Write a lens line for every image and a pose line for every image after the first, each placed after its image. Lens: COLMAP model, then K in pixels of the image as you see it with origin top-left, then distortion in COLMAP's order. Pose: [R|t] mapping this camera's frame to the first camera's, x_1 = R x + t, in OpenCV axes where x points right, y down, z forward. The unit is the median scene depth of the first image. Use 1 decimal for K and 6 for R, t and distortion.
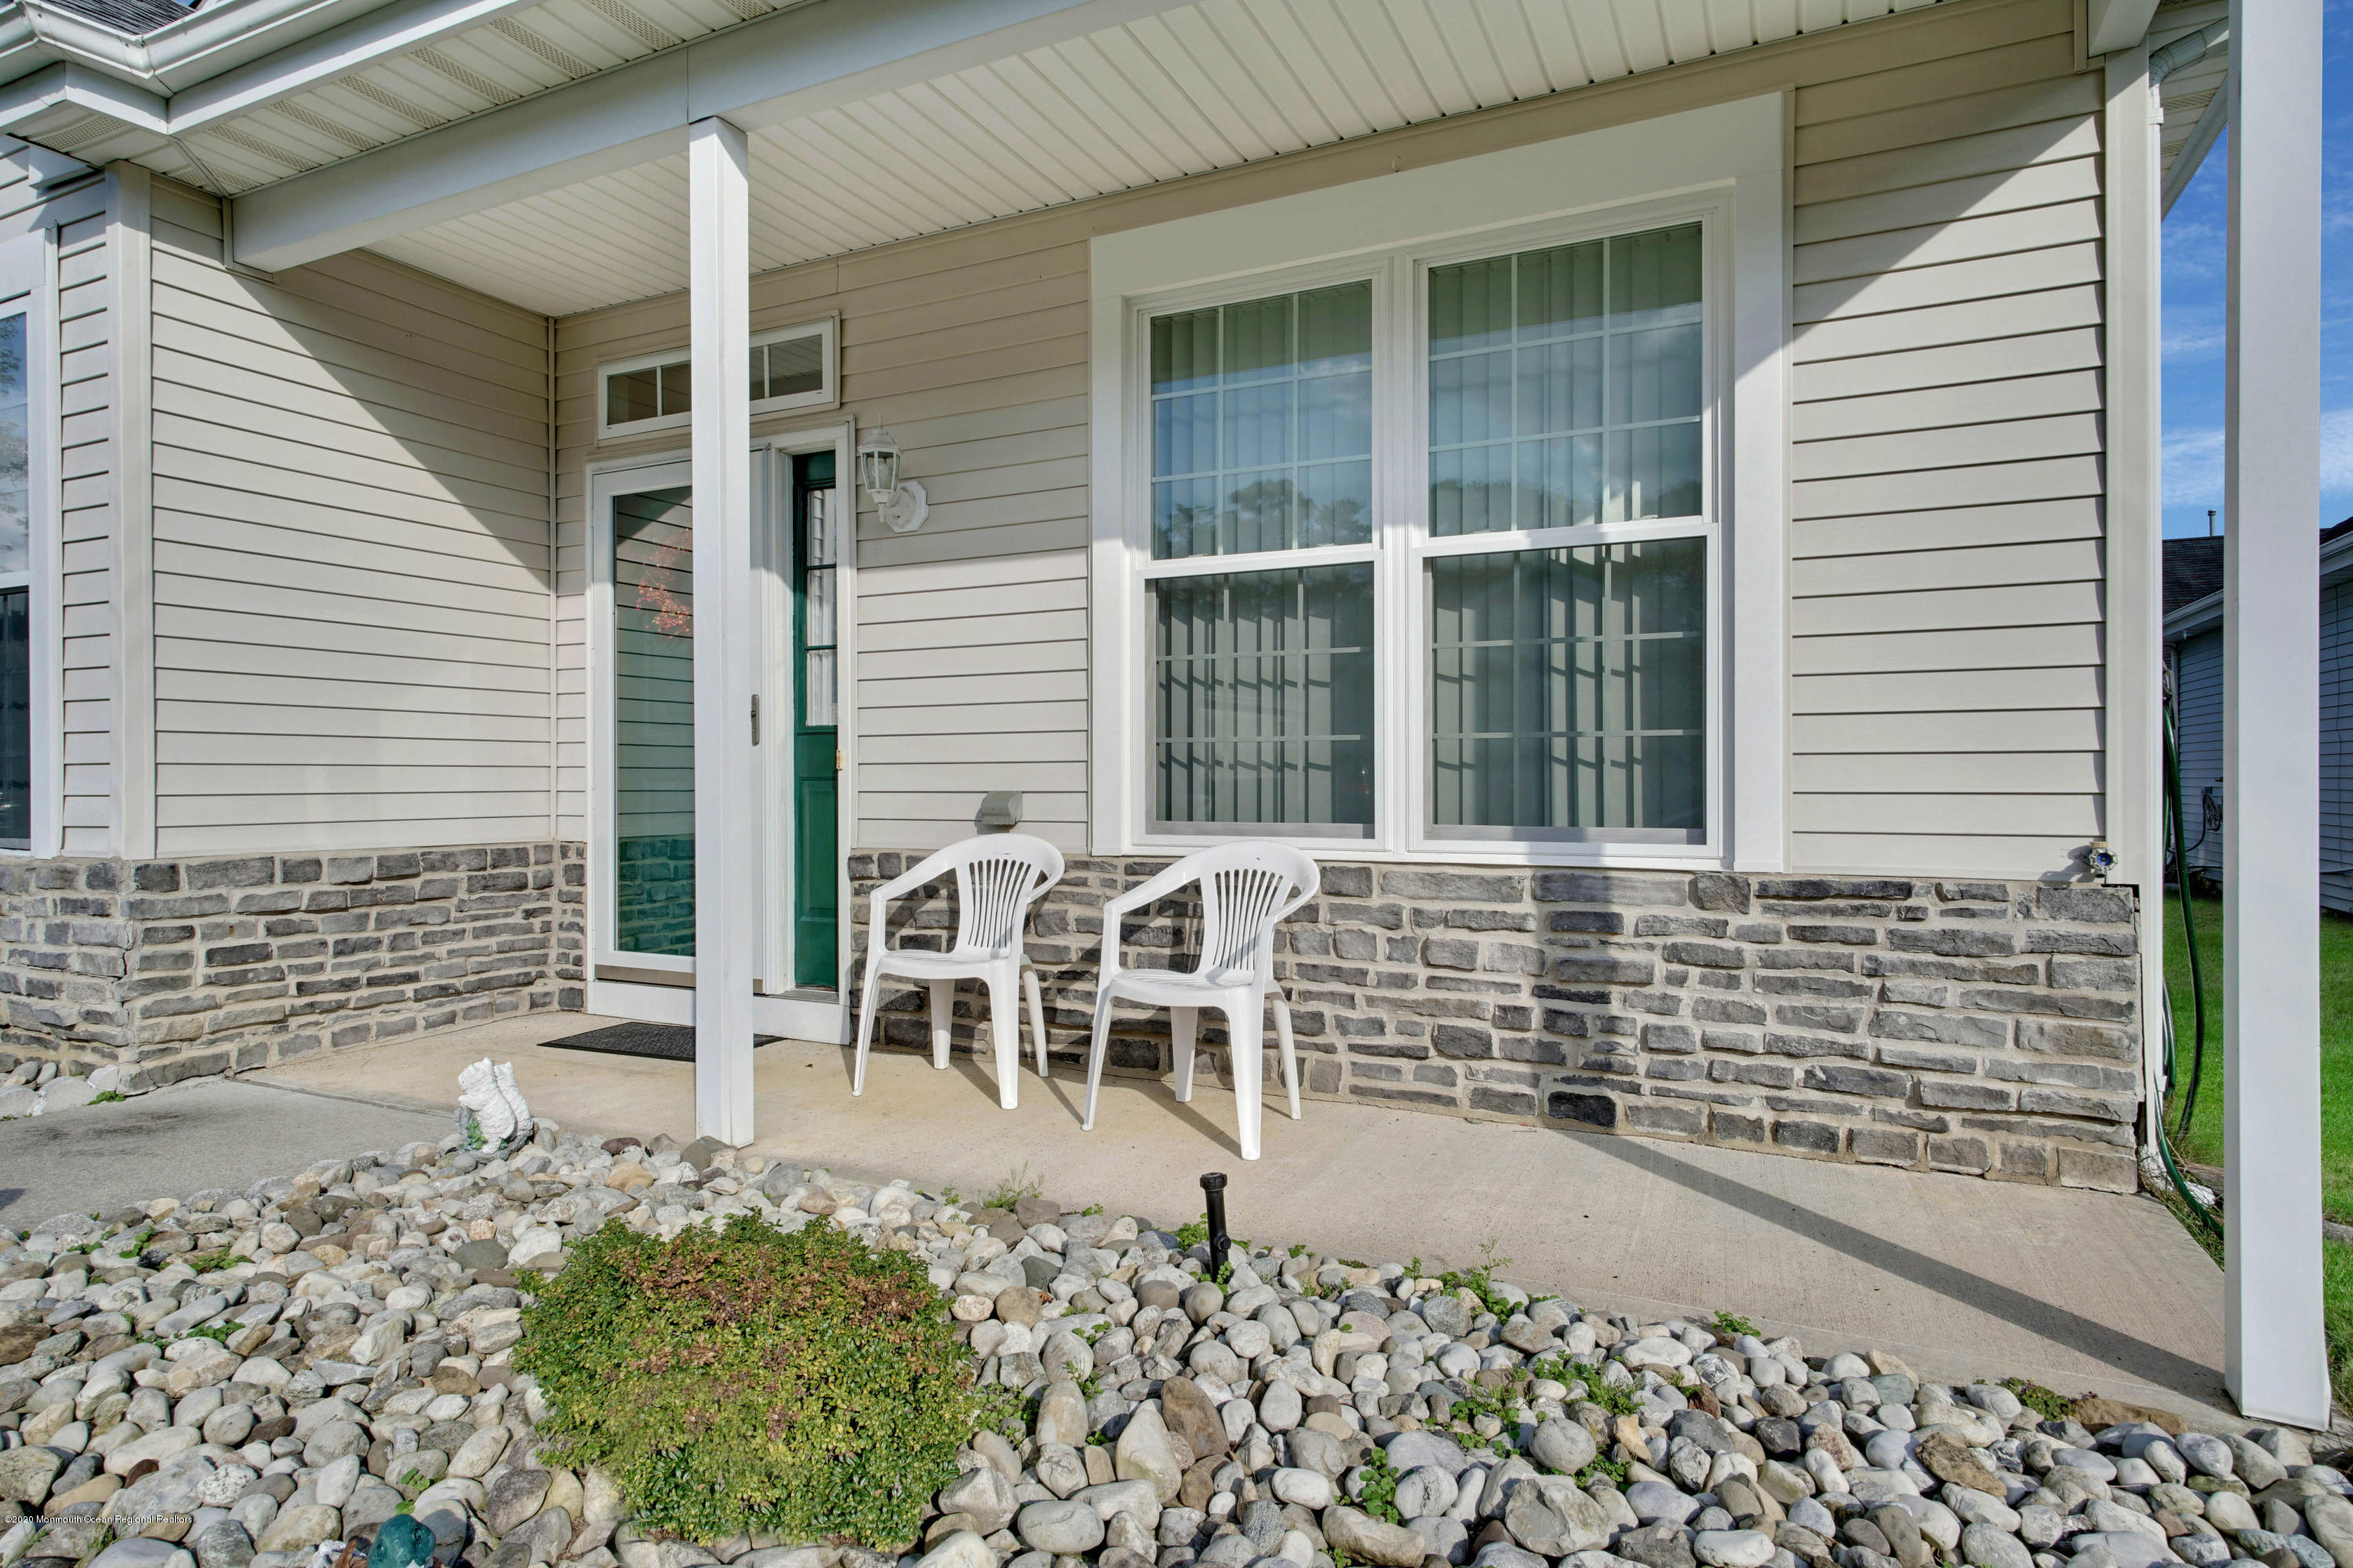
lens RADIAL K [[1289.1, 0, 1179.3], [0, 1289.1, 786.0], [0, 0, 1]] dist [0.004308, -0.000516]
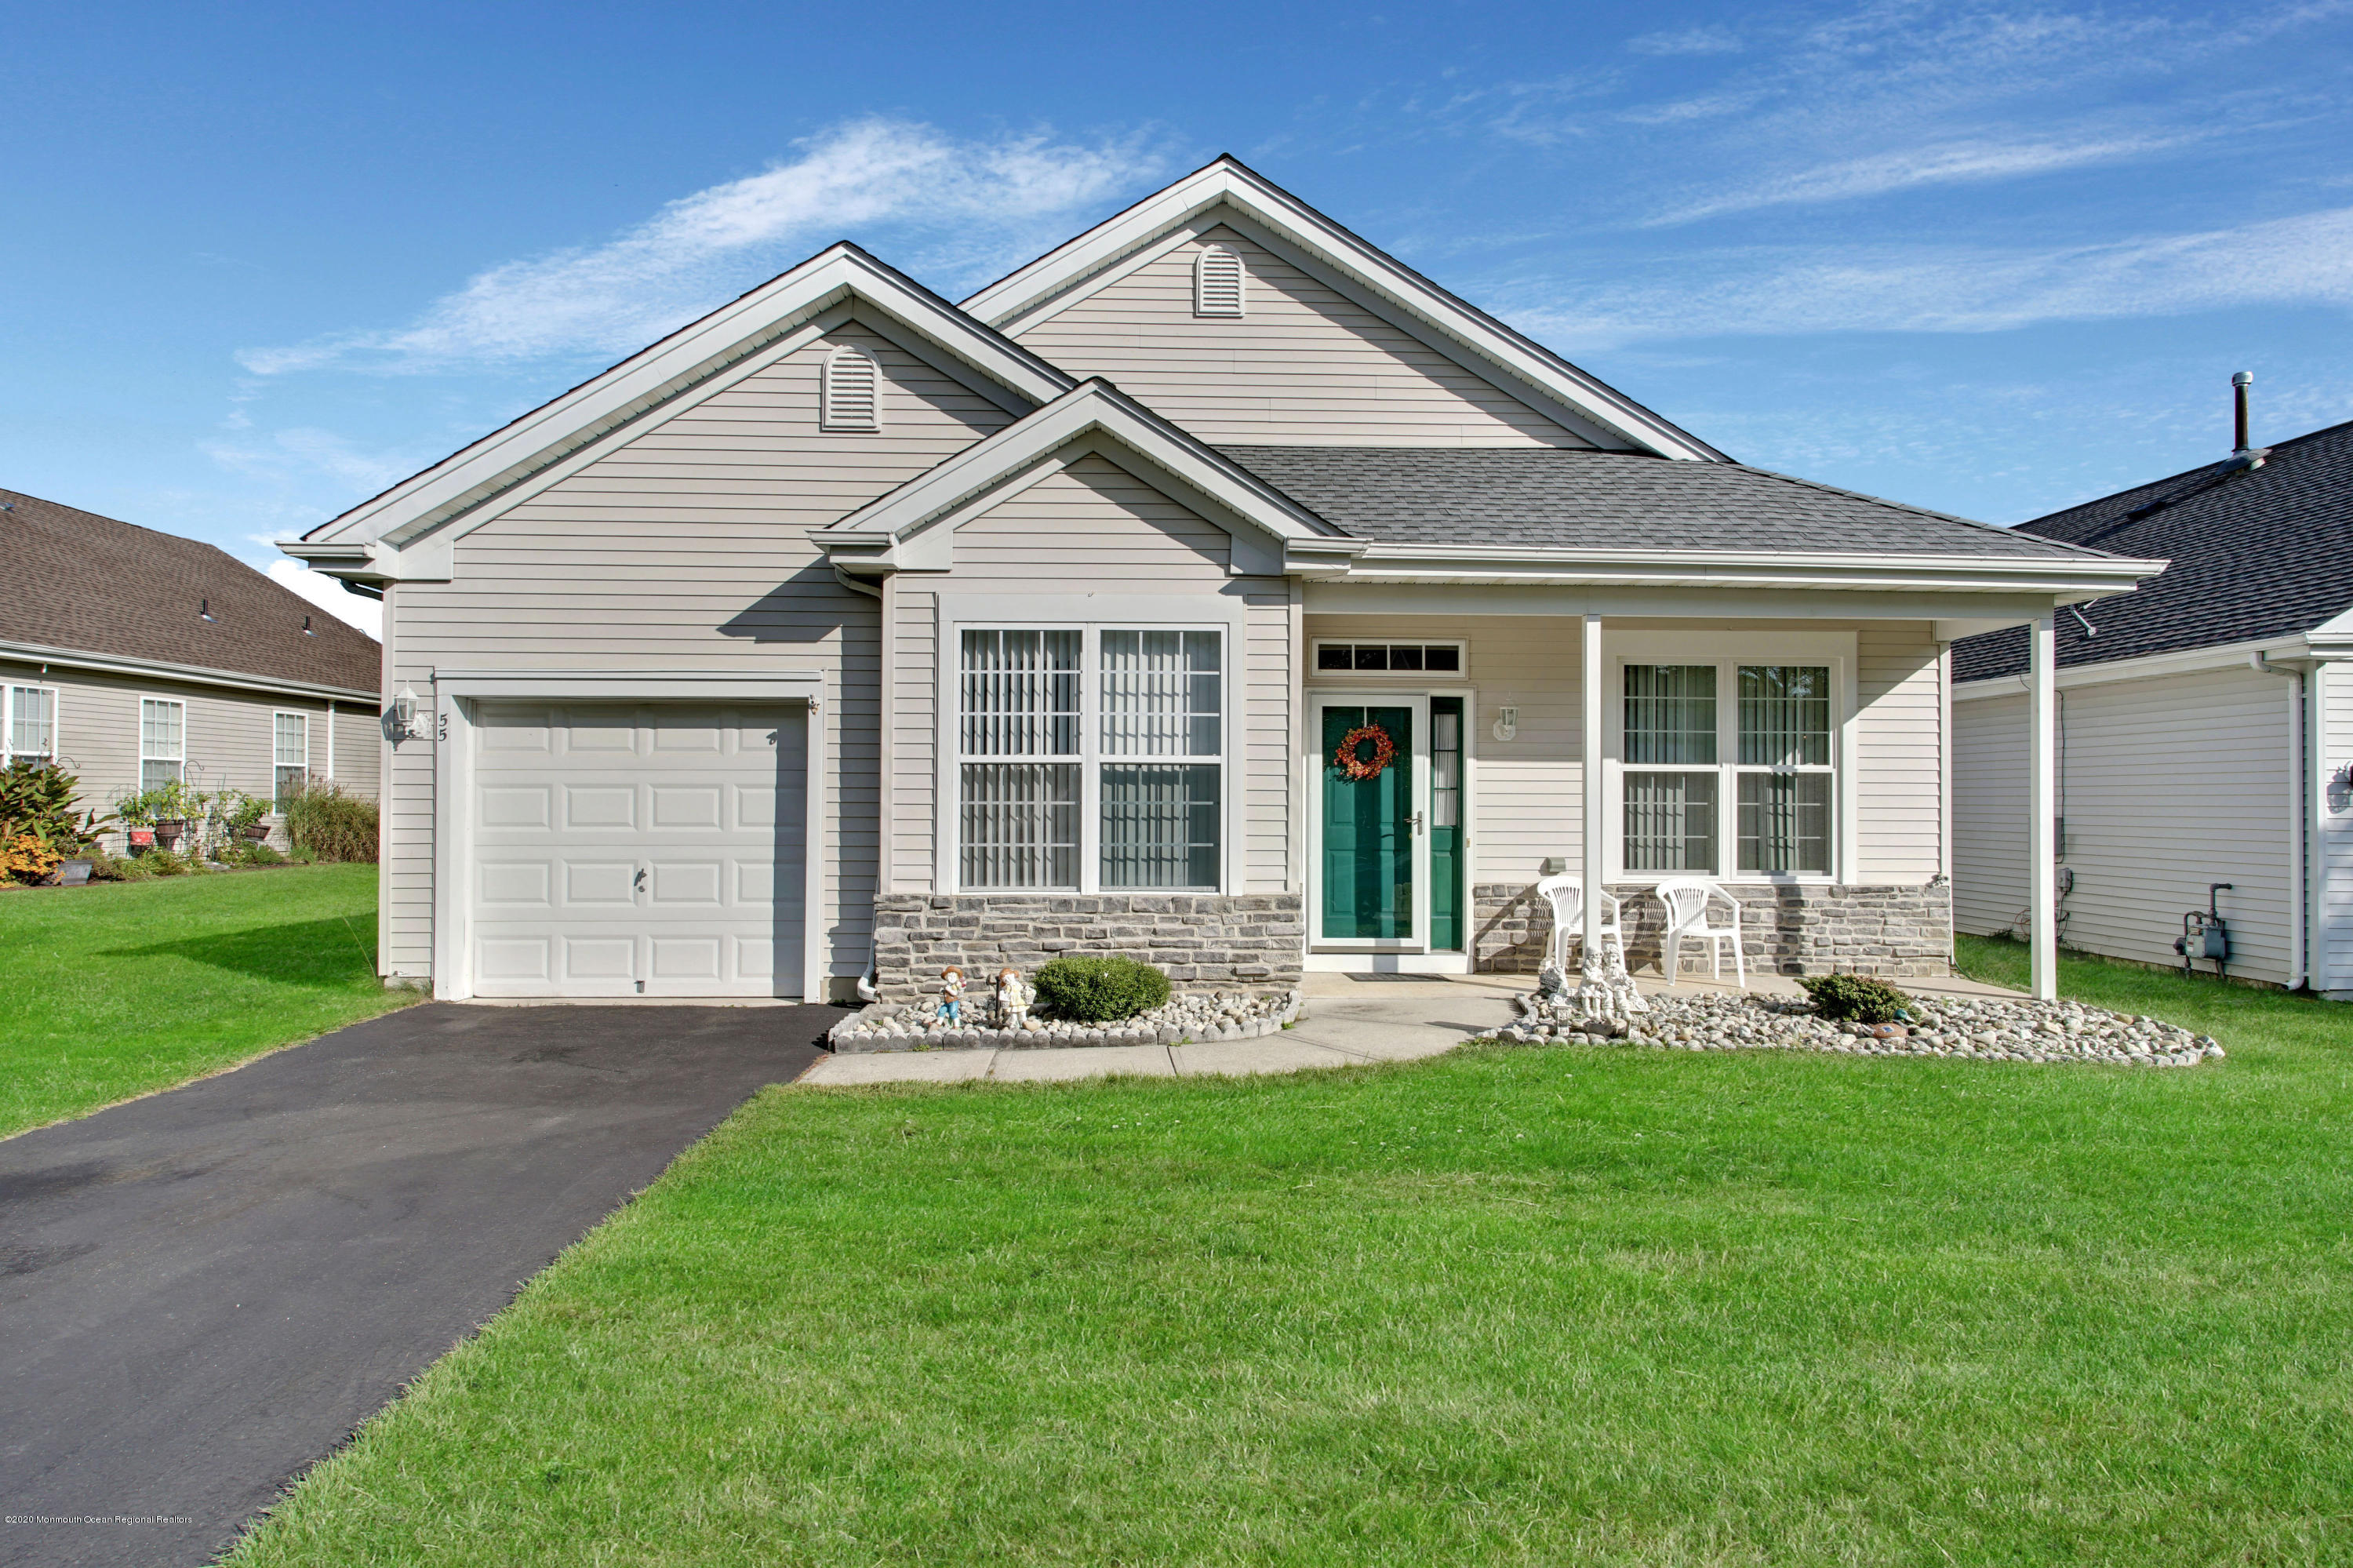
lens RADIAL K [[1289.1, 0, 1179.3], [0, 1289.1, 786.0], [0, 0, 1]] dist [0.004308, -0.000516]
pose [[0.889385, 0.013732, 0.456952, -2.104640], [-0.005328, 0.999792, -0.019676, -0.087609], [-0.457128, 0.015065, 0.889273, -0.886001]]
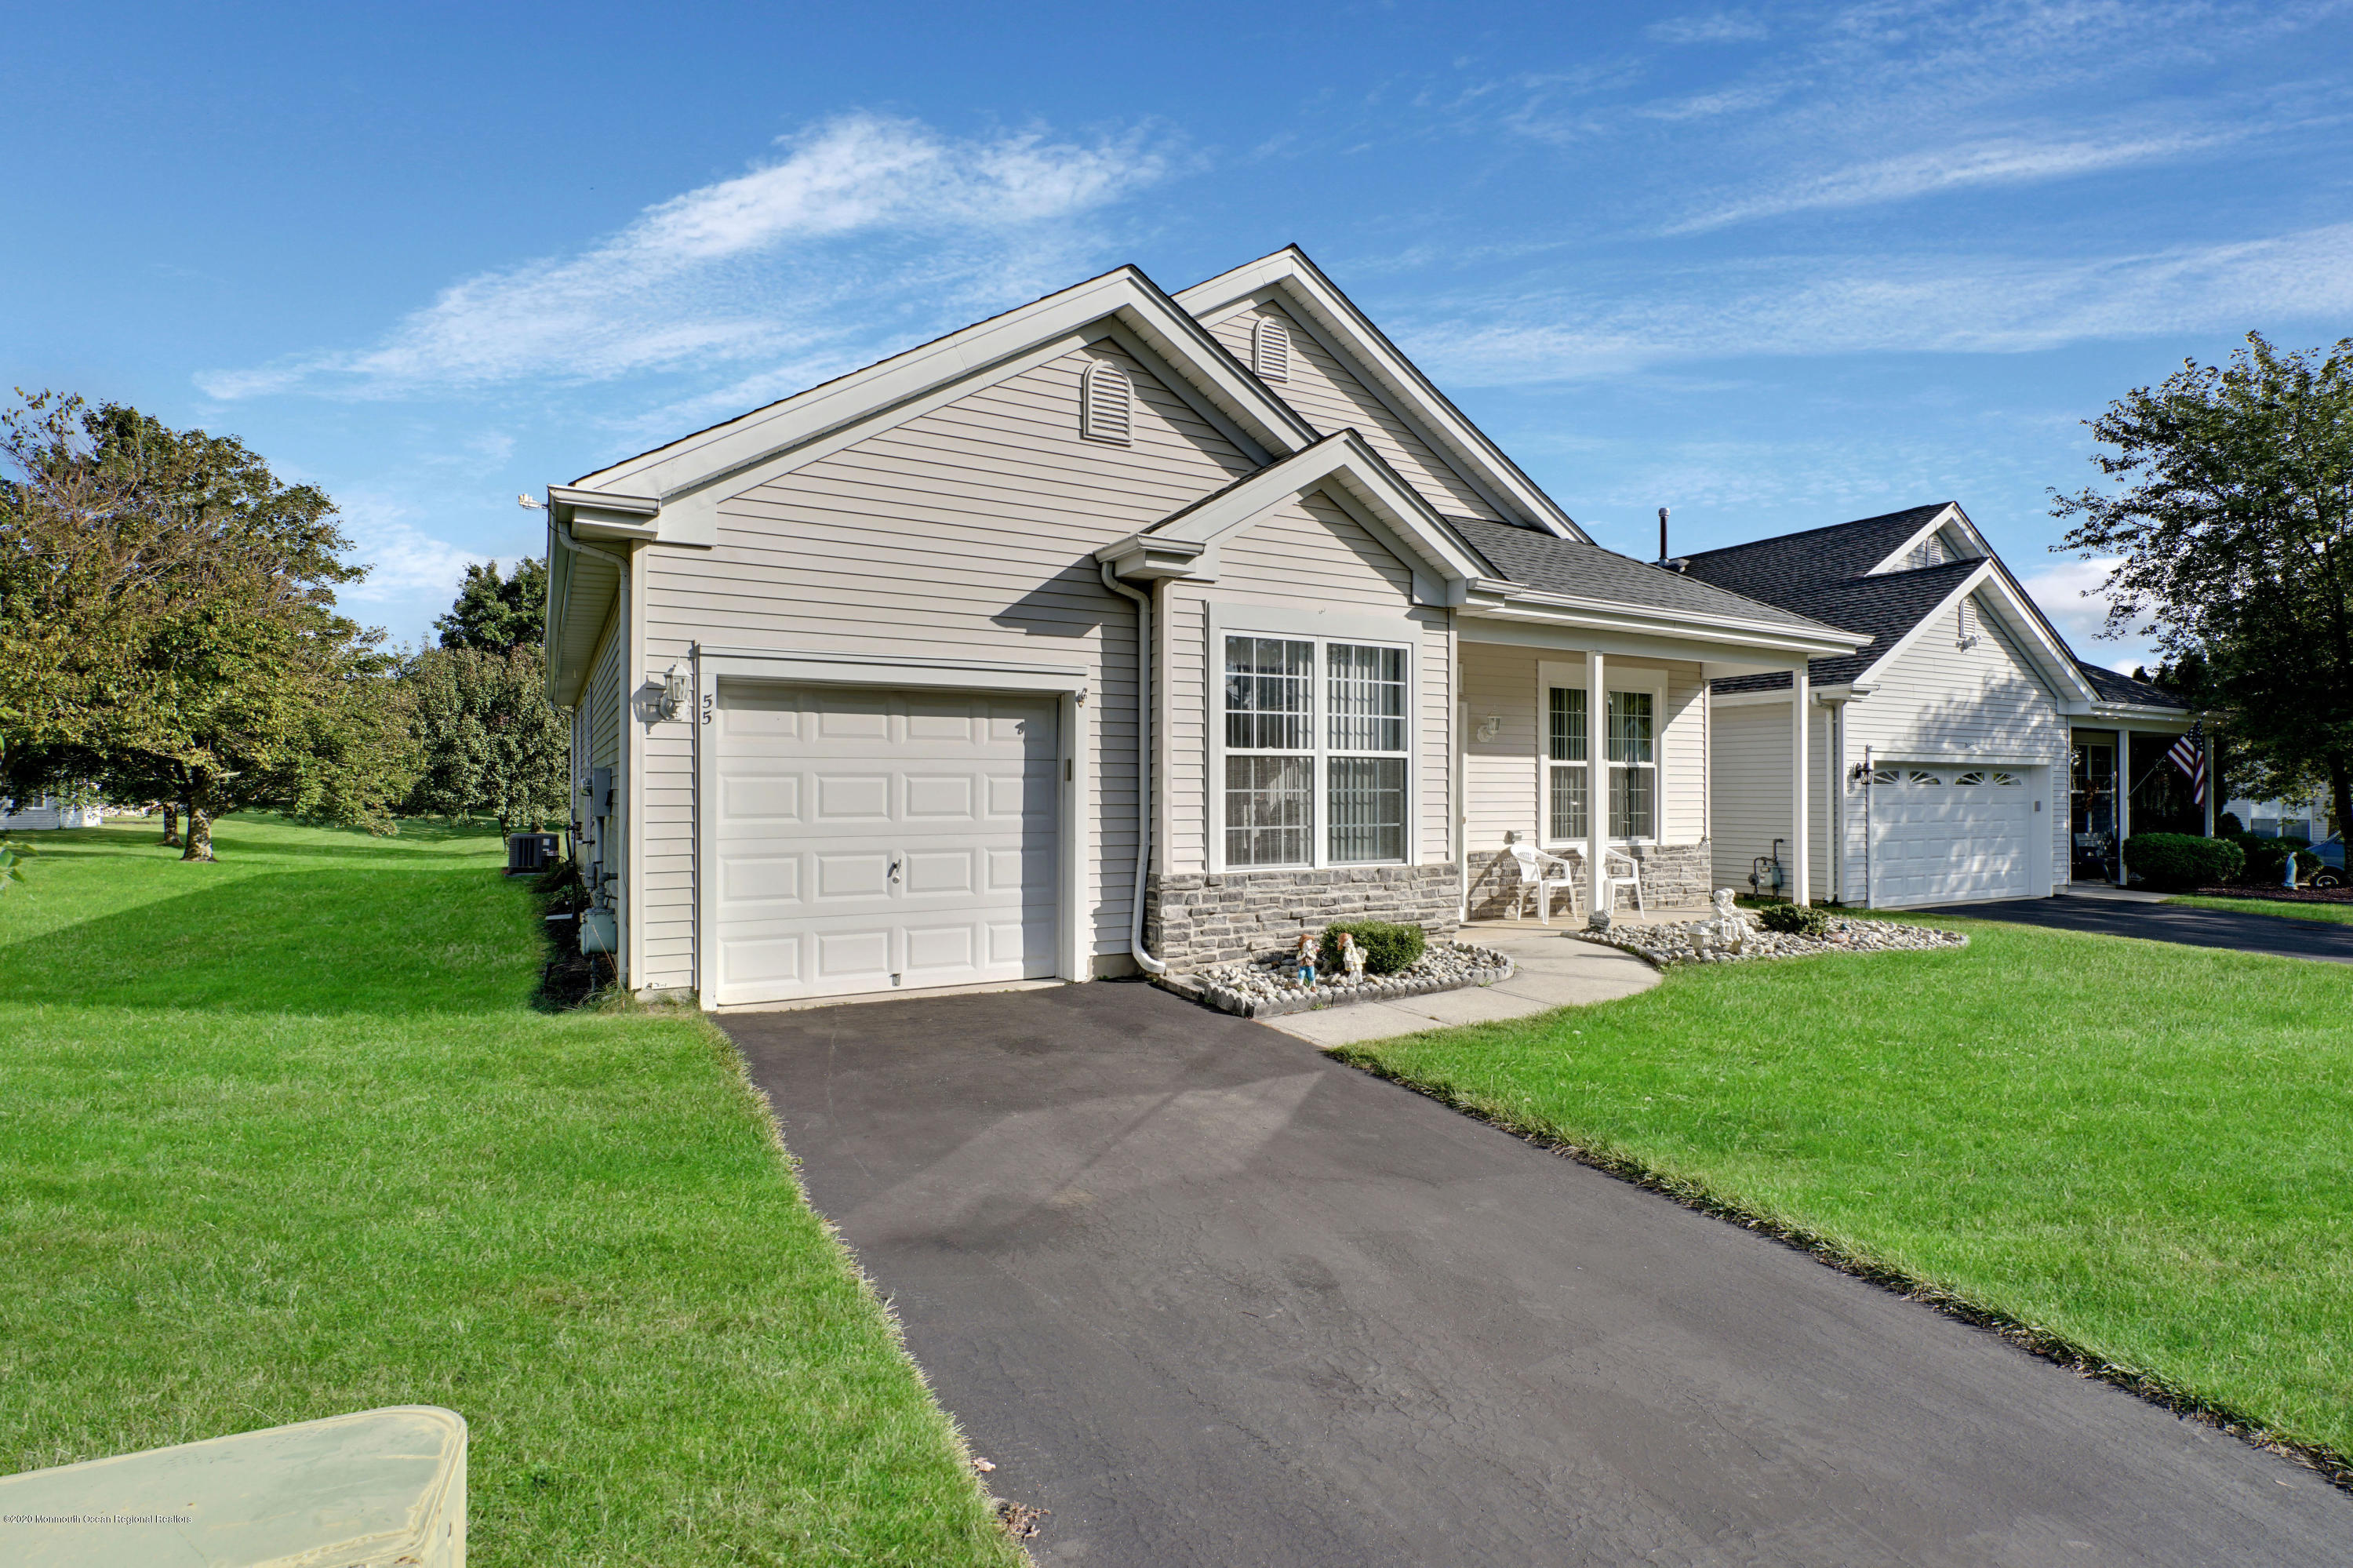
lens RADIAL K [[1125.4, 0, 1170.9], [0, 1125.4, 783.1], [0, 0, 1]] dist [0.002443, 0.000040]
pose [[0.582776, 0.010060, 0.812571, -3.275823], [0.001878, 0.999904, -0.013727, -0.085606], [-0.812631, 0.009525, 0.582701, 0.111107]]
